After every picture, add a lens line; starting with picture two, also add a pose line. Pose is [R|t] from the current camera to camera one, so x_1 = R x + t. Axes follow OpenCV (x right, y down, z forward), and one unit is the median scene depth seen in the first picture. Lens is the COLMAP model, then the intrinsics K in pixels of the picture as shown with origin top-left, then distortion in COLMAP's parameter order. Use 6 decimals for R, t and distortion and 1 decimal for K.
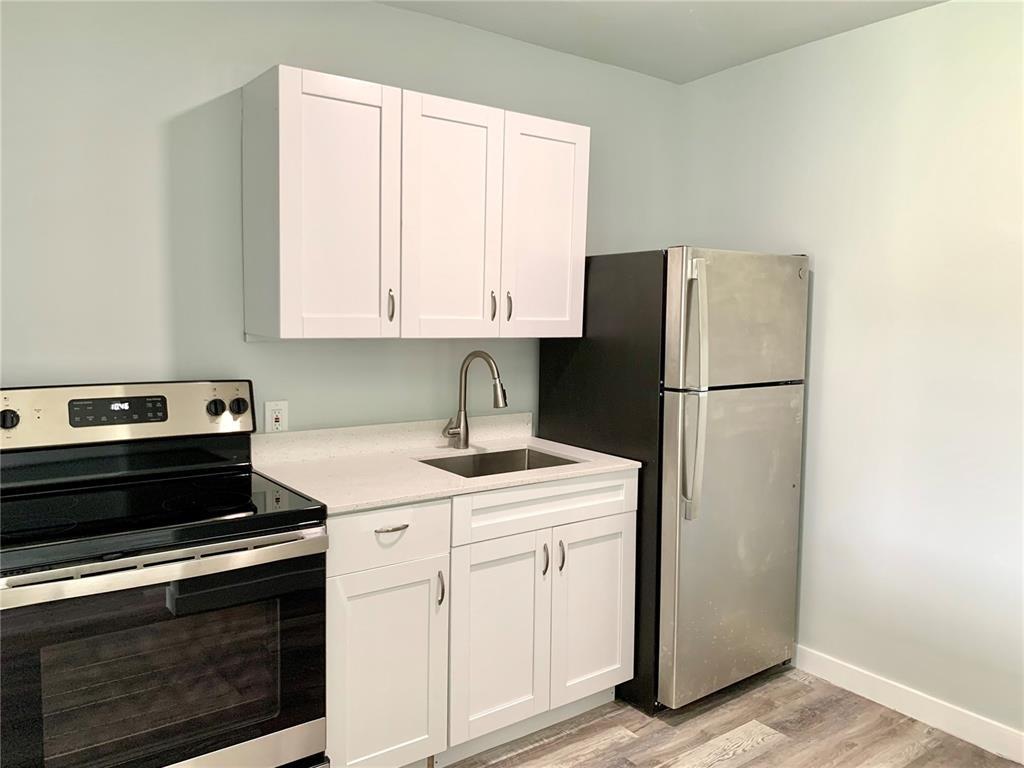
lens RADIAL K [[786.0, 0, 511.5], [0, 786.0, 383.4], [0, 0, 1]] dist [0.050789, -0.002510]
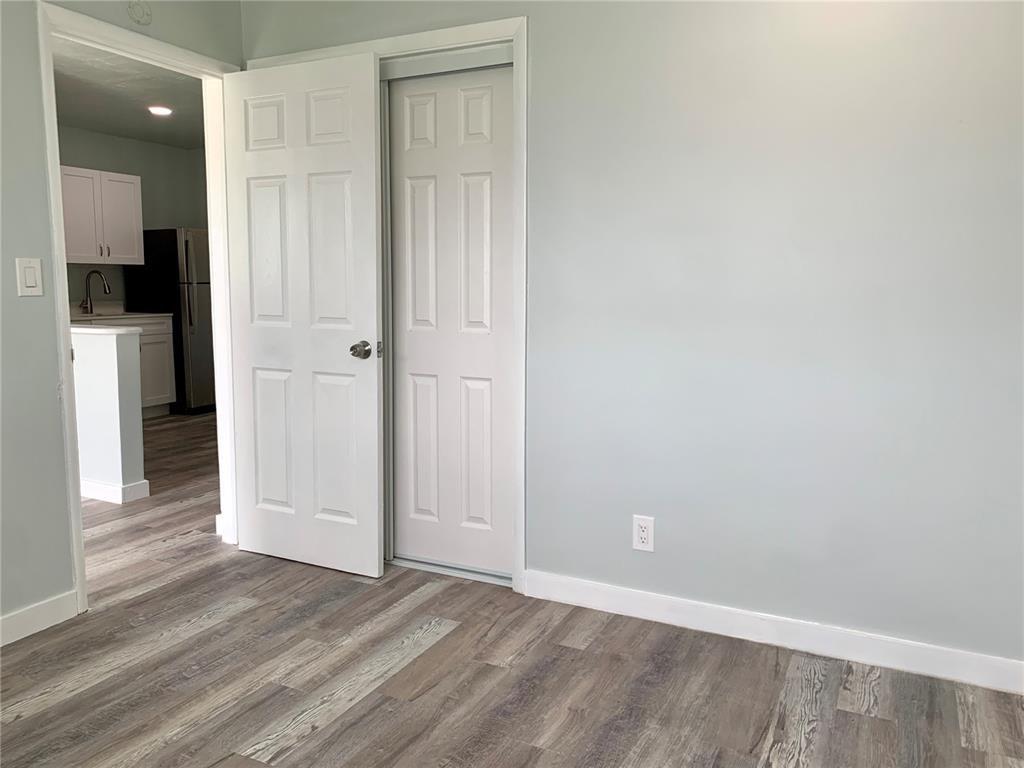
lens RADIAL K [[786.0, 0, 511.9], [0, 786.0, 387.1], [0, 0, 1]] dist [0.050789, -0.002510]
pose [[0.894488, -0.061057, 0.442903, -0.004713], [0.050924, 0.998098, 0.034748, 0.292464], [-0.444182, -0.008527, 0.895896, -1.705663]]
